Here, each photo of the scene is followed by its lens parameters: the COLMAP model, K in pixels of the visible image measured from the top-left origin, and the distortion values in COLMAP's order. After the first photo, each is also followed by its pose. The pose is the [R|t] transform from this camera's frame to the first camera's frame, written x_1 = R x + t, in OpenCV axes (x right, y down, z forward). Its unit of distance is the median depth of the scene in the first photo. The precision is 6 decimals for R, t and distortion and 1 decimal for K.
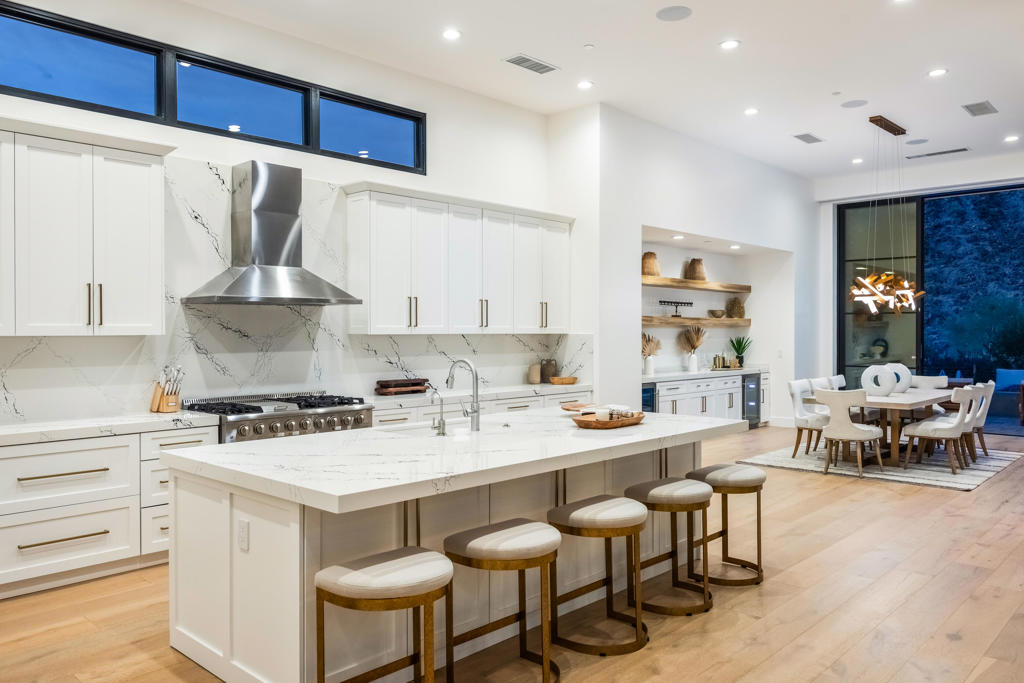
lens RADIAL K [[766.6, 0, 479.0], [0, 766.6, 338.5], [0, 0, 1]] dist [-0.008048, 0.003520]
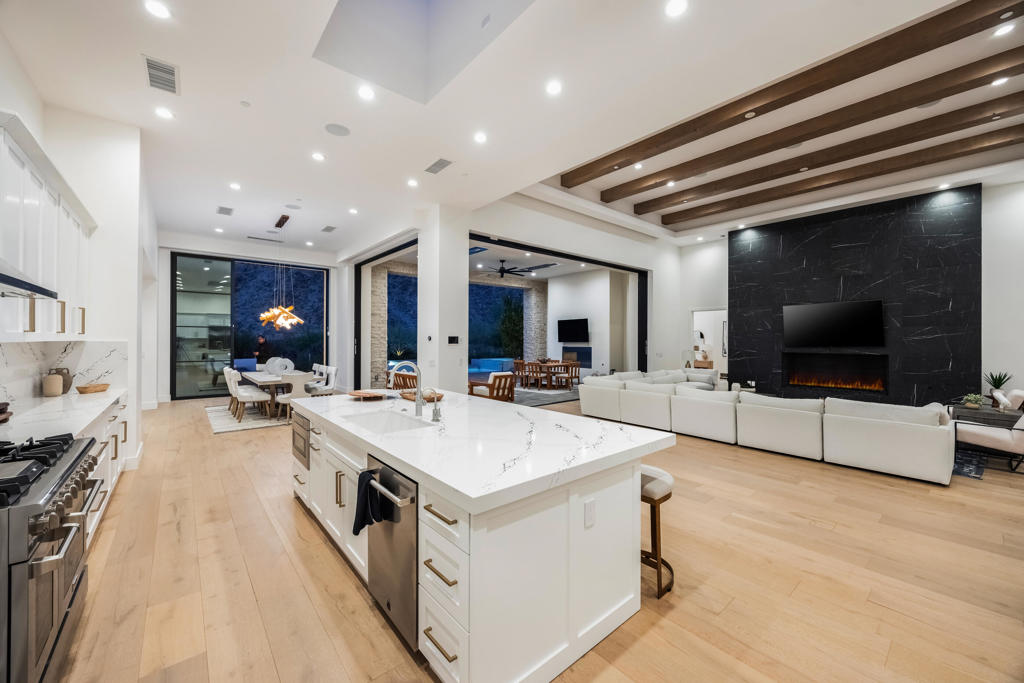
lens RADIAL K [[392.8, 0, 535.4], [0, 392.8, 338.3], [0, 0, 1]] dist [-0.000687, -0.000050]
pose [[0.058581, 0.004151, 0.998274, -0.351560], [0.005142, 0.999977, -0.004460, -0.004790], [-0.998269, 0.005394, 0.058559, 0.400036]]
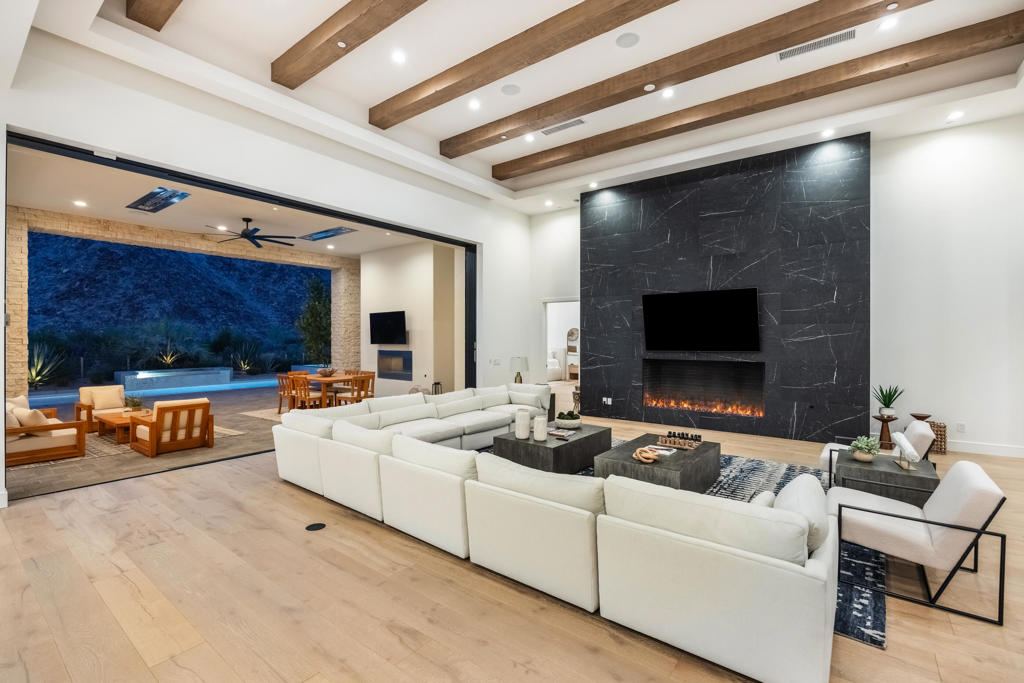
lens RADIAL K [[444.9, 0, 519.8], [0, 444.9, 337.8], [0, 0, 1]] dist [-0.007545, 0.000254]
pose [[-0.133682, -0.000385, 0.991024, -0.034020], [0.006873, 0.999976, 0.001316, -0.013920], [-0.991000, 0.006987, -0.133676, 0.098102]]
